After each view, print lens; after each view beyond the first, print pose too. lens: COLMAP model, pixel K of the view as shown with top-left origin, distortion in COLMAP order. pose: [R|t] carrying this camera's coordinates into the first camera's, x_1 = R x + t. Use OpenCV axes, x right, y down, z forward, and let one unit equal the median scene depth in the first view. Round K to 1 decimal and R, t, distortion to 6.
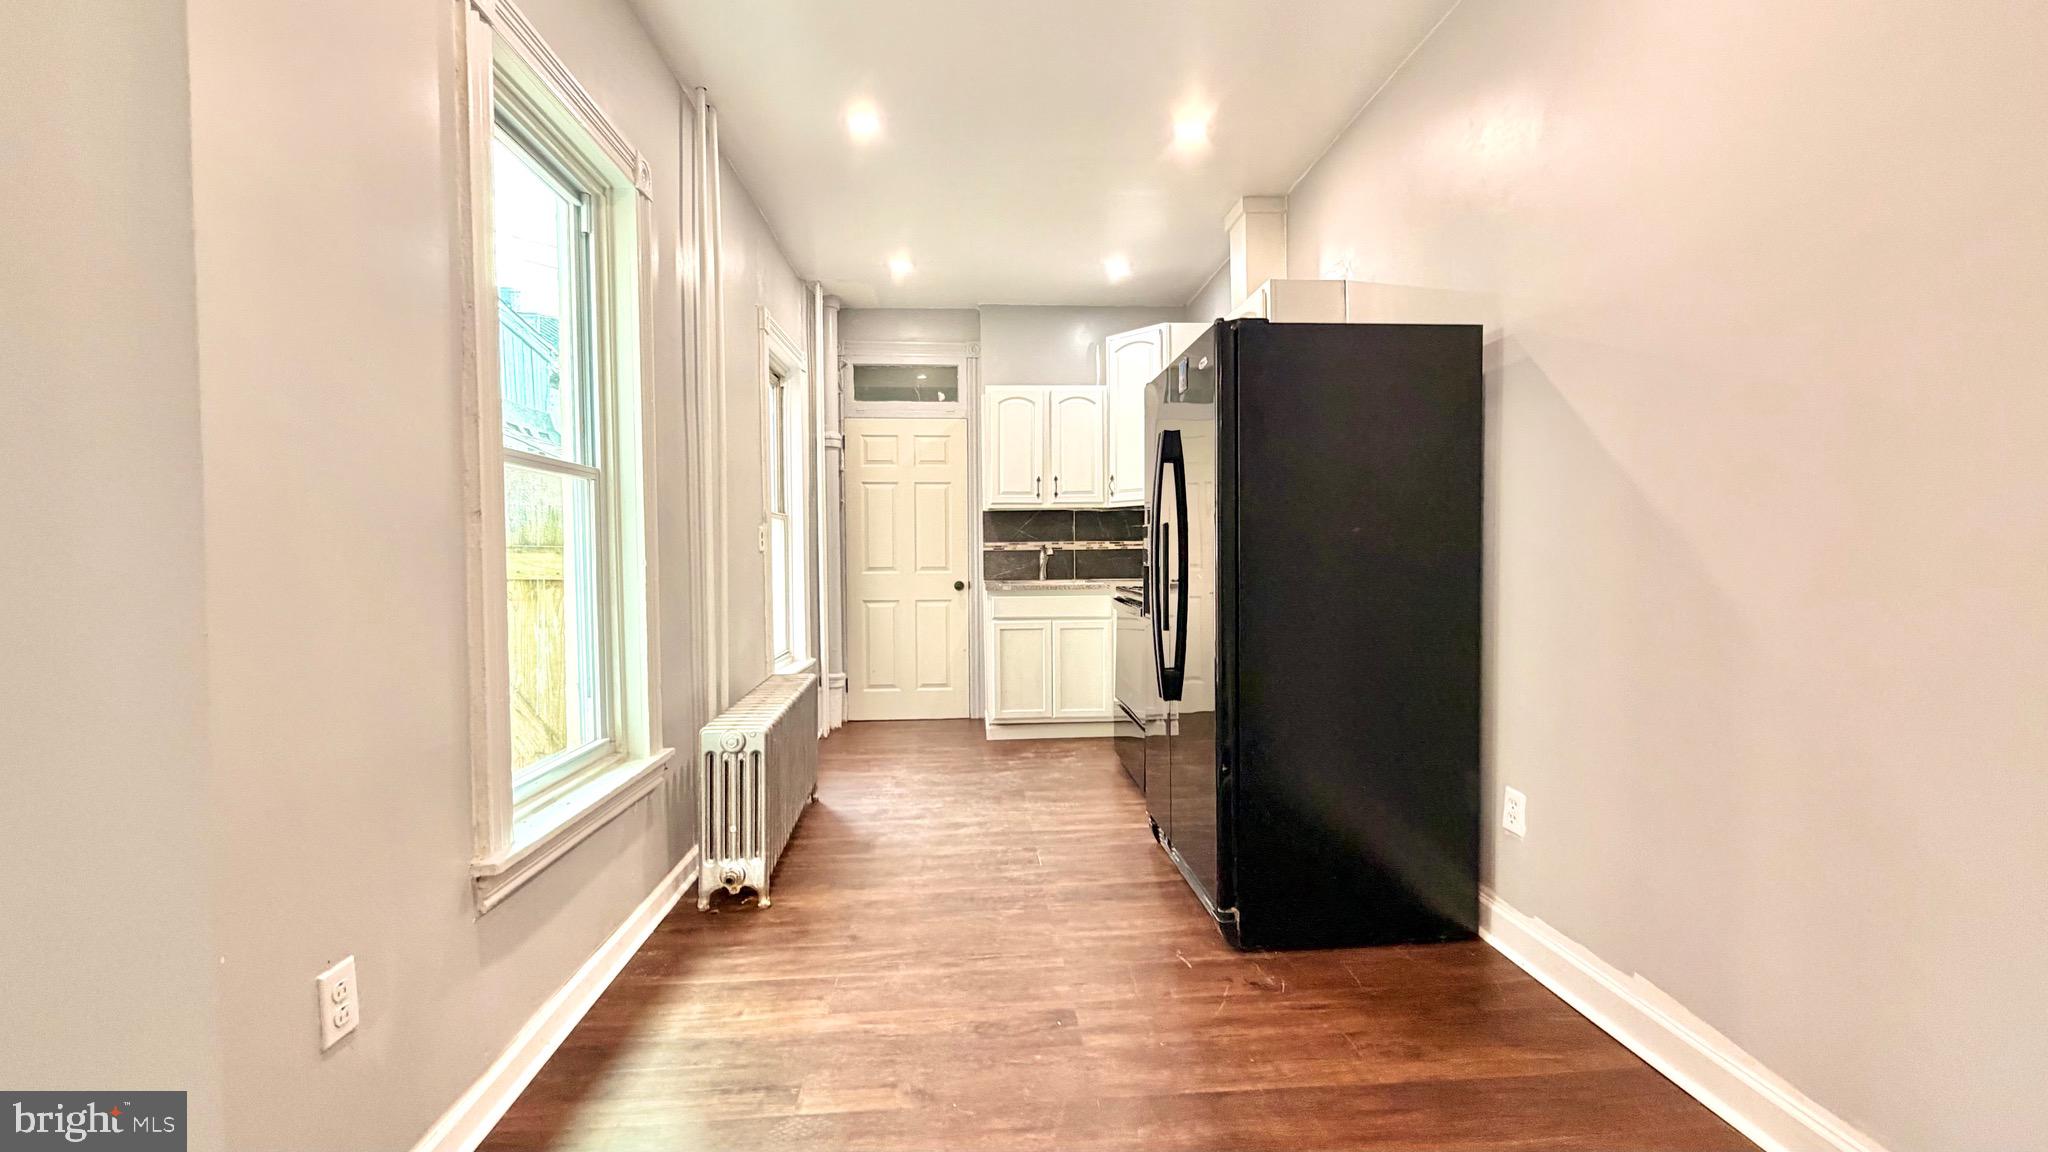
lens RADIAL K [[817.9, 0, 1026.4], [0, 817.9, 575.2], [0, 0, 1]] dist [0.005982, -0.000192]
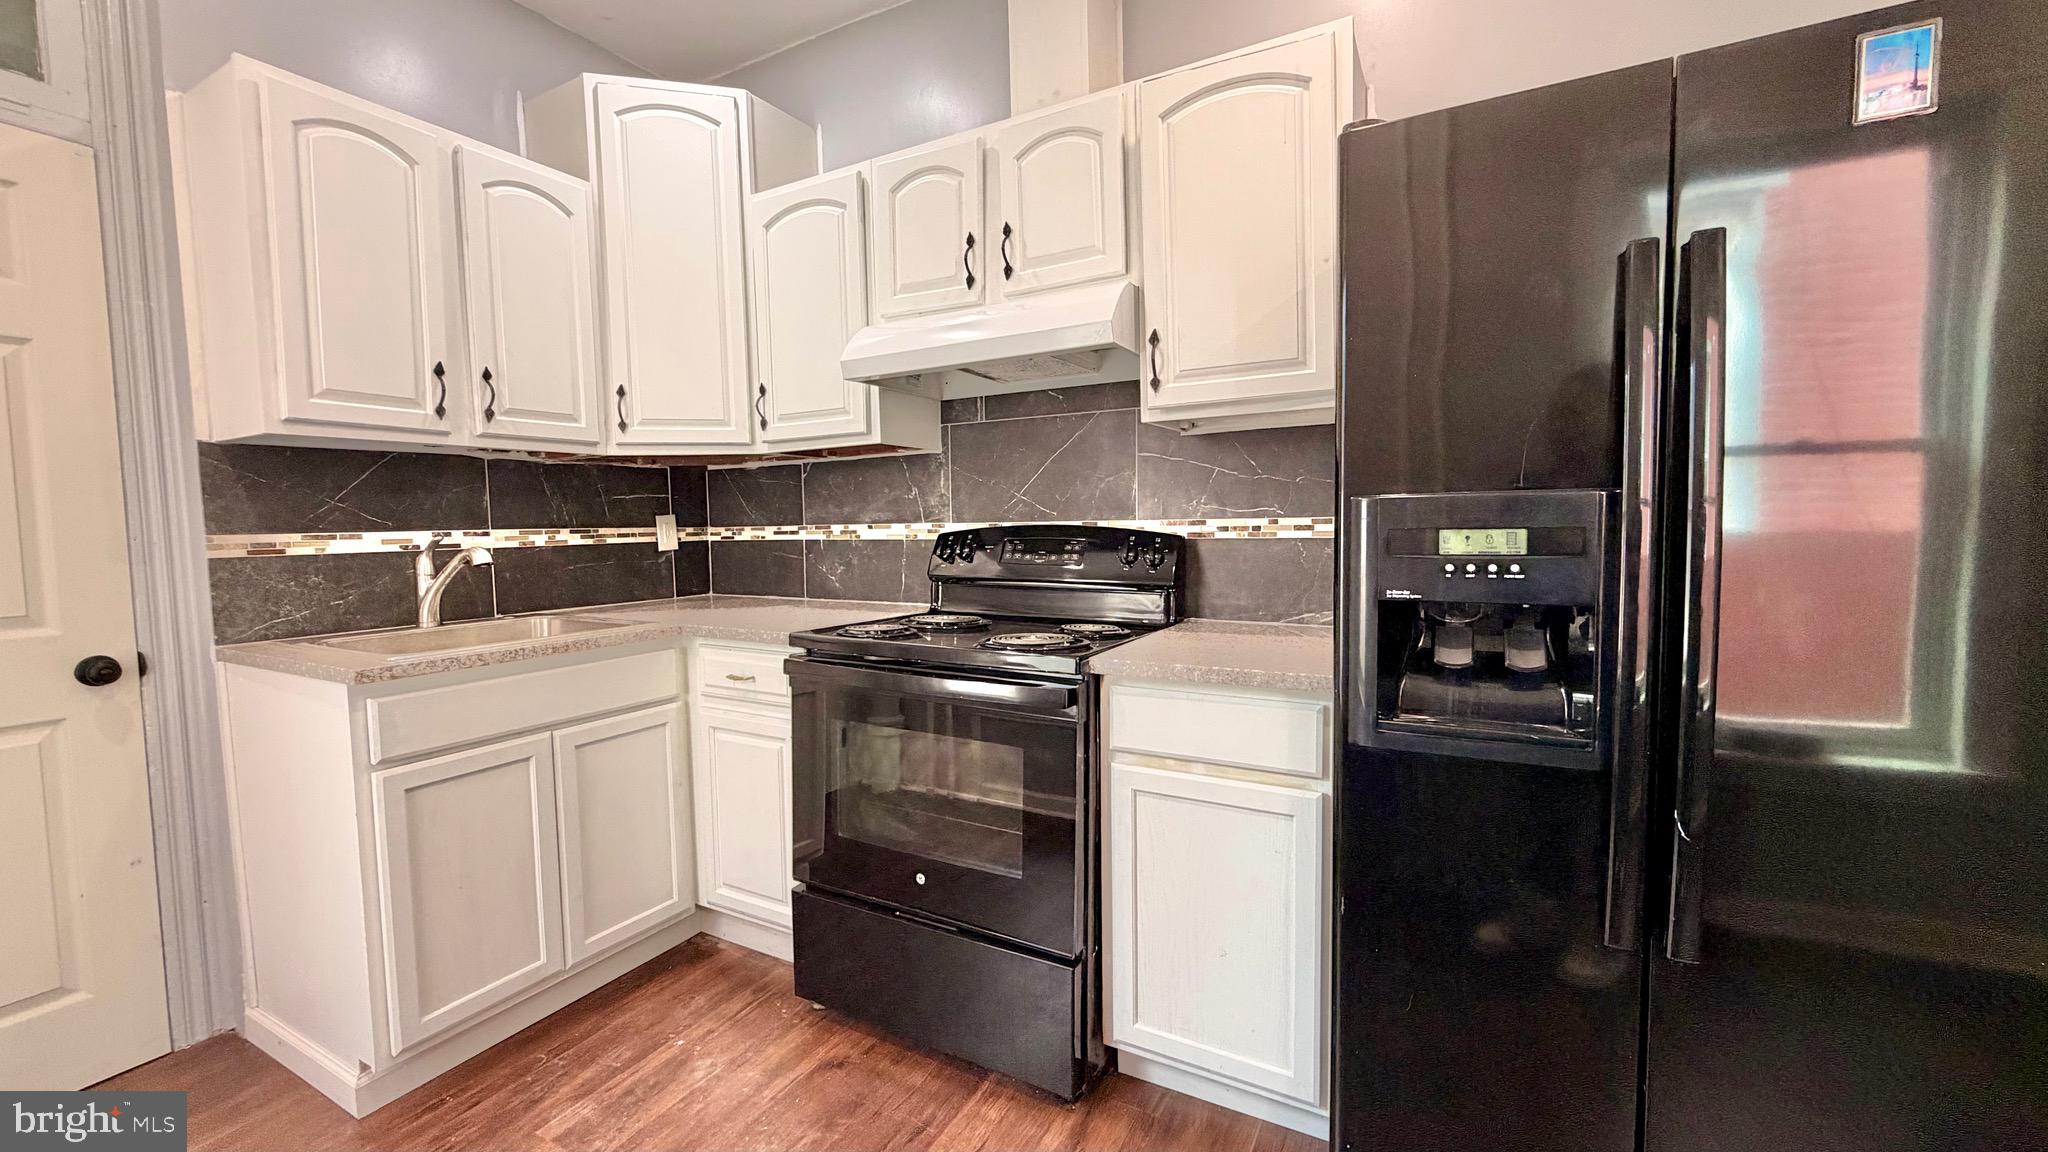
lens RADIAL K [[817.9, 0, 1011.9], [0, 817.9, 579.3], [0, 0, 1]] dist [0.005982, -0.000192]
pose [[0.550996, -0.057958, 0.832493, -0.157901], [0.037171, 0.998300, 0.044899, -0.025043], [-0.833680, 0.006206, 0.552214, 0.542299]]
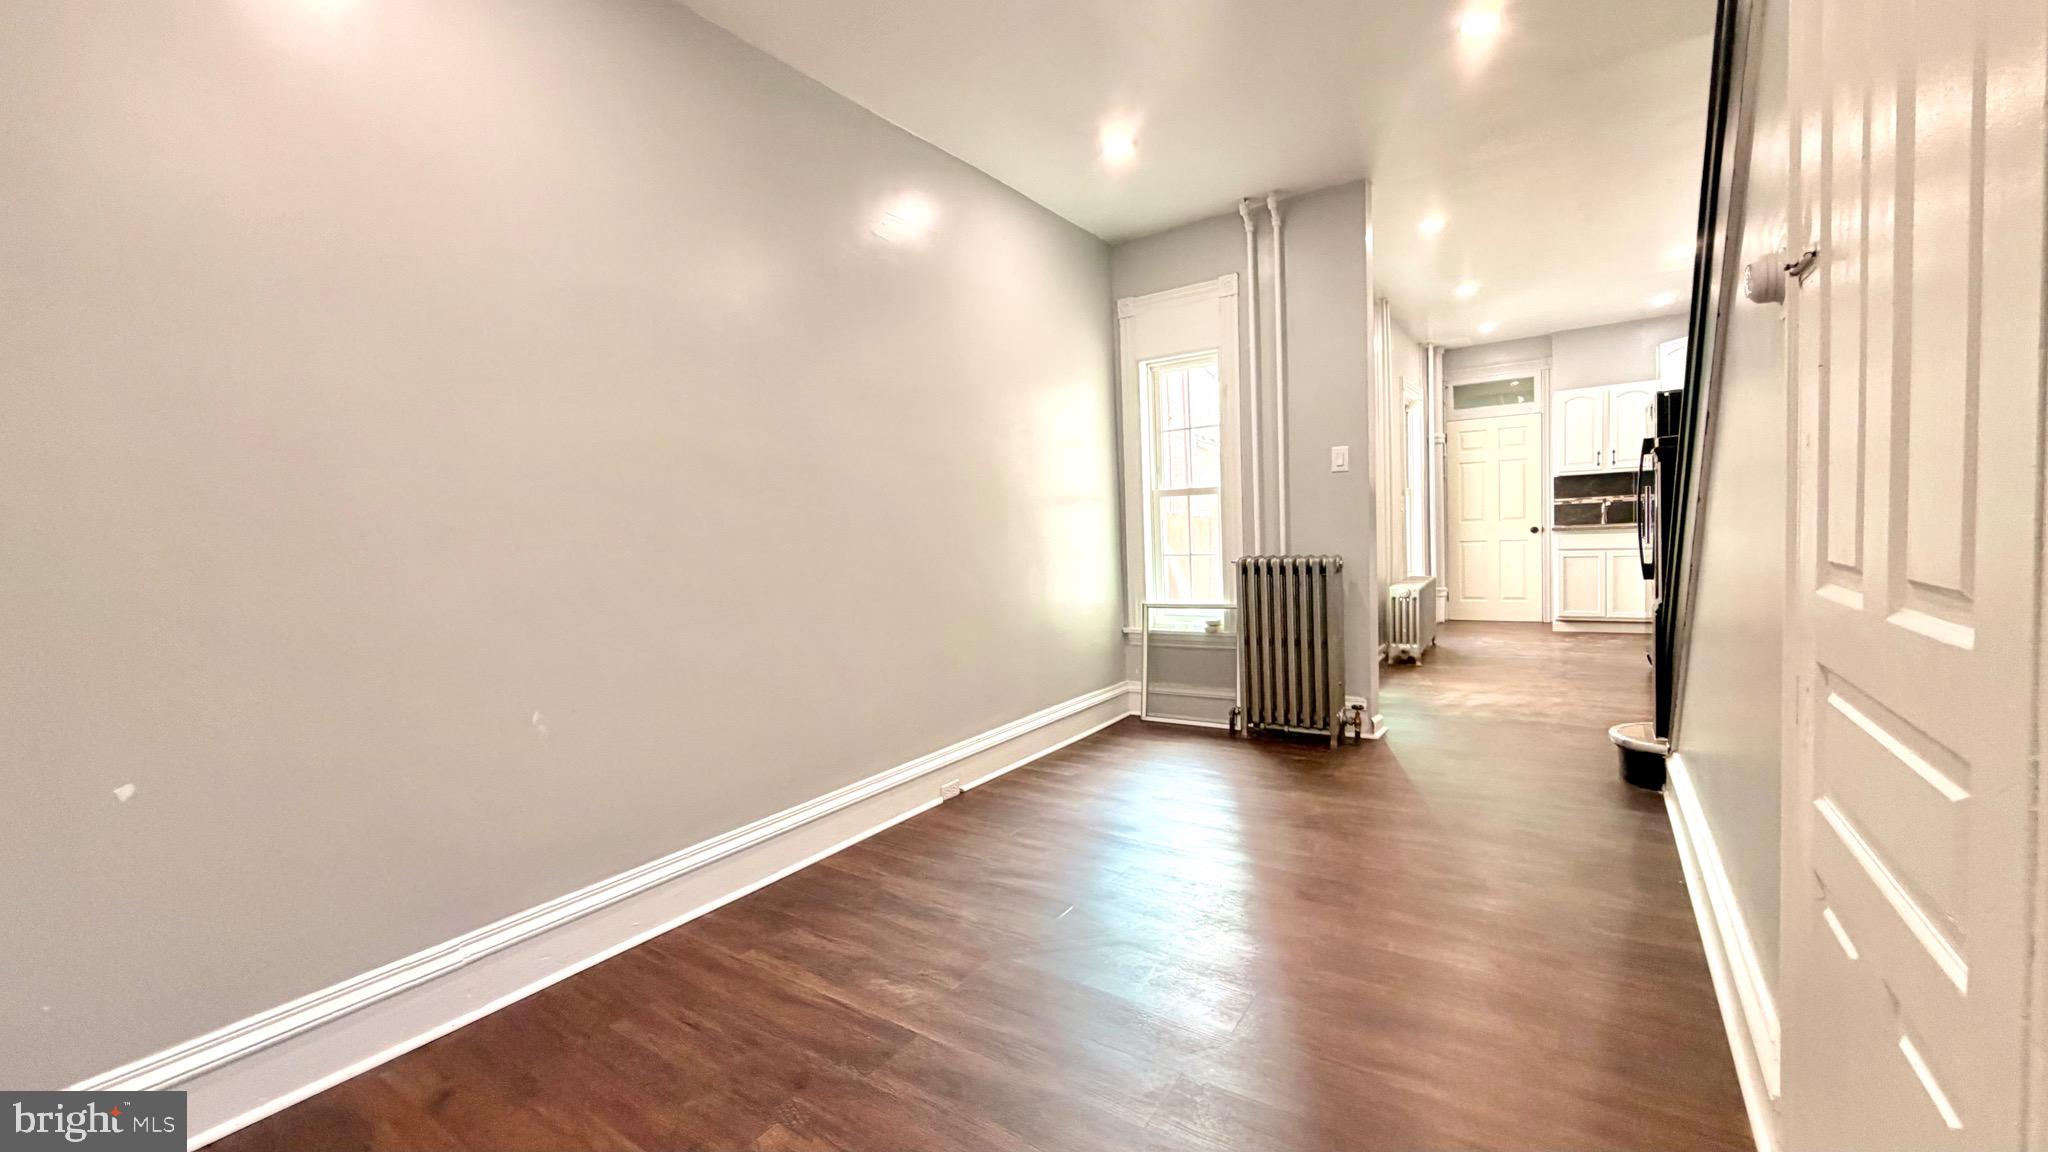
lens RADIAL K [[817.9, 0, 1030.3], [0, 817.9, 569.7], [0, 0, 1]] dist [0.005982, -0.000192]
pose [[0.787010, 0.006665, -0.616904, 0.114607], [0.016826, 0.999338, 0.032263, 0.022518], [0.616710, -0.035772, 0.786377, -0.714562]]
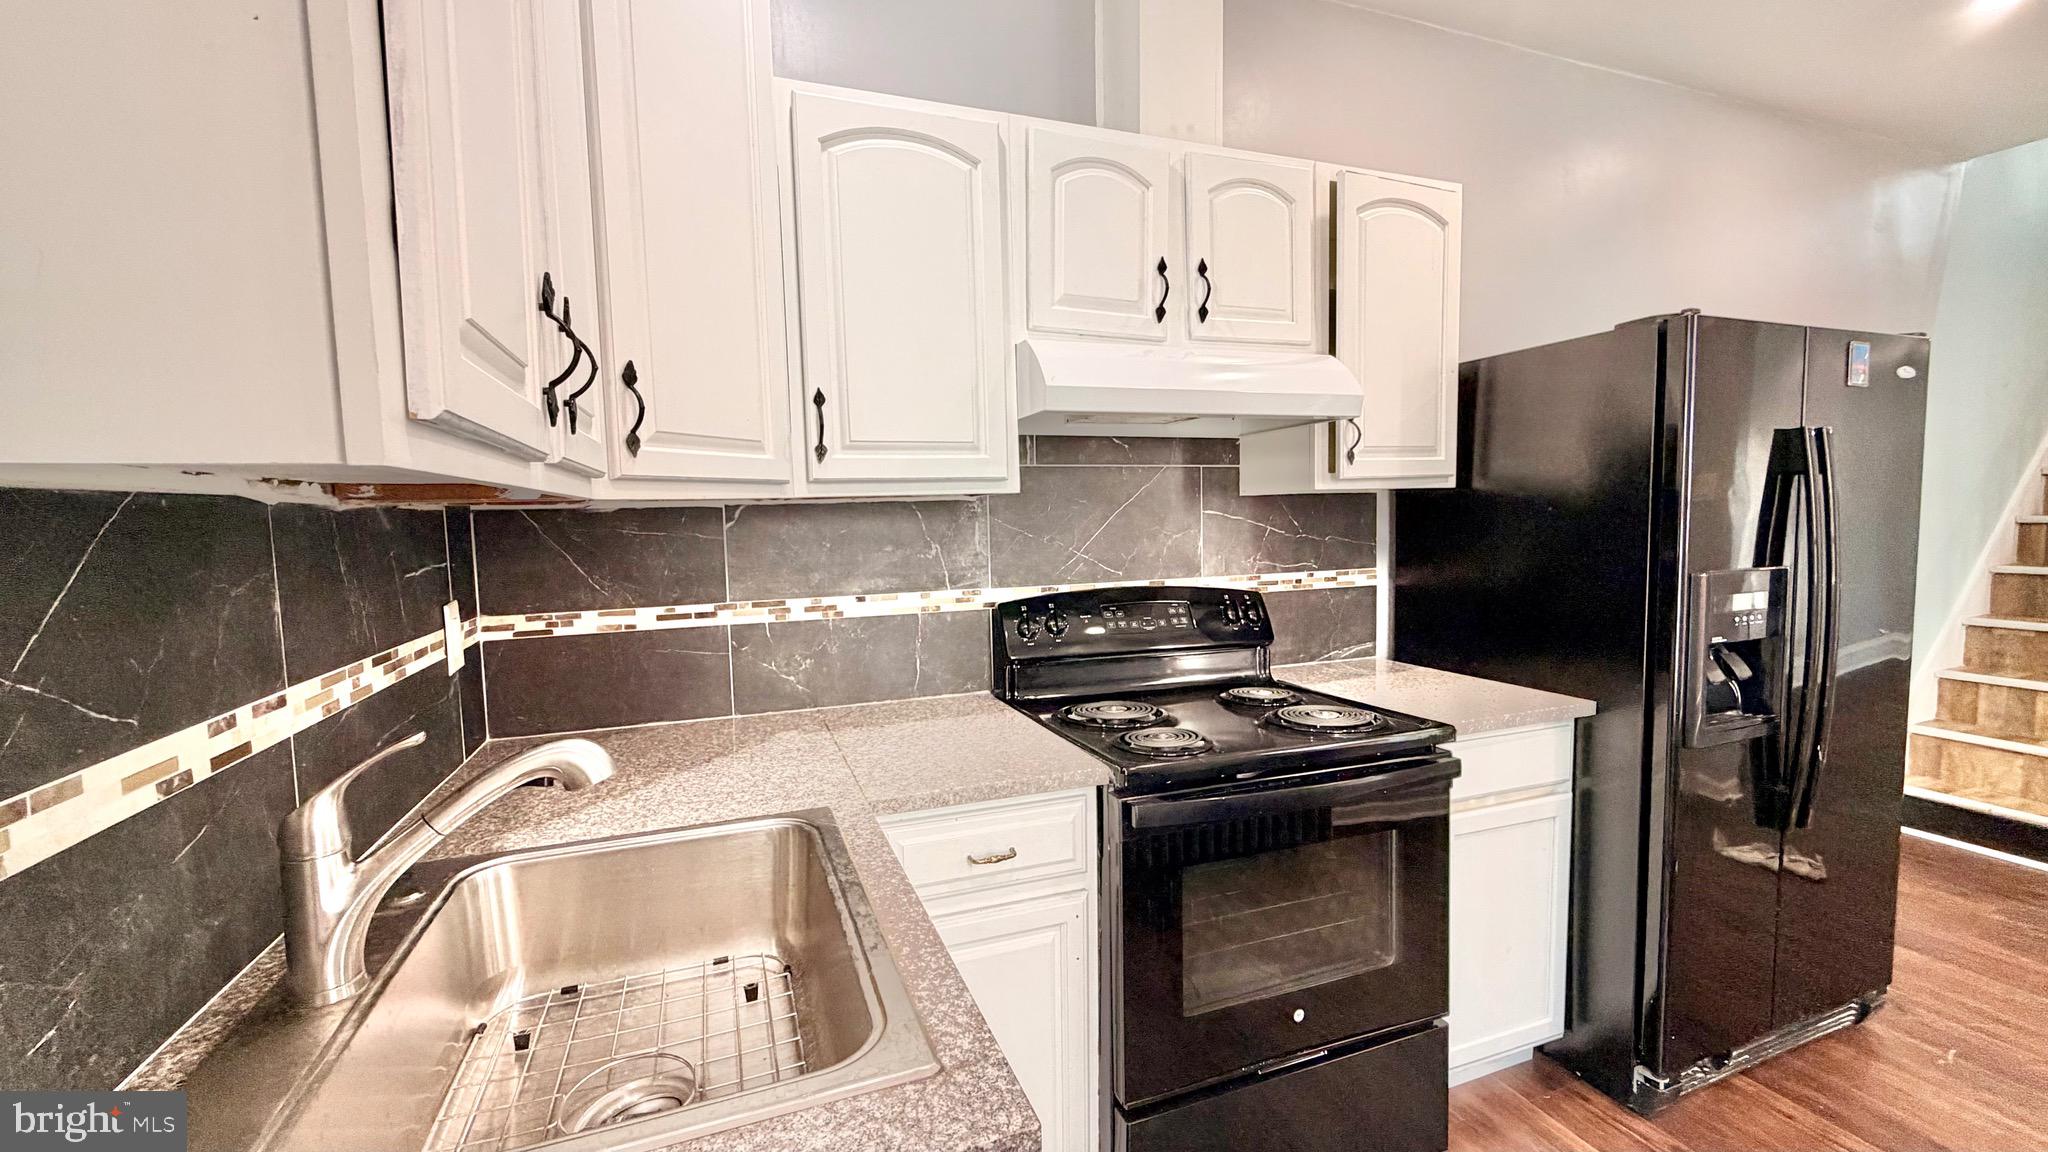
lens RADIAL K [[817.9, 0, 1019.9], [0, 817.9, 582.1], [0, 0, 1]] dist [0.005982, -0.000192]
pose [[-0.281126, -0.060812, 0.957742, -0.146683], [0.054366, 0.995378, 0.079160, -0.070374], [-0.958130, 0.074323, -0.276521, 0.928906]]
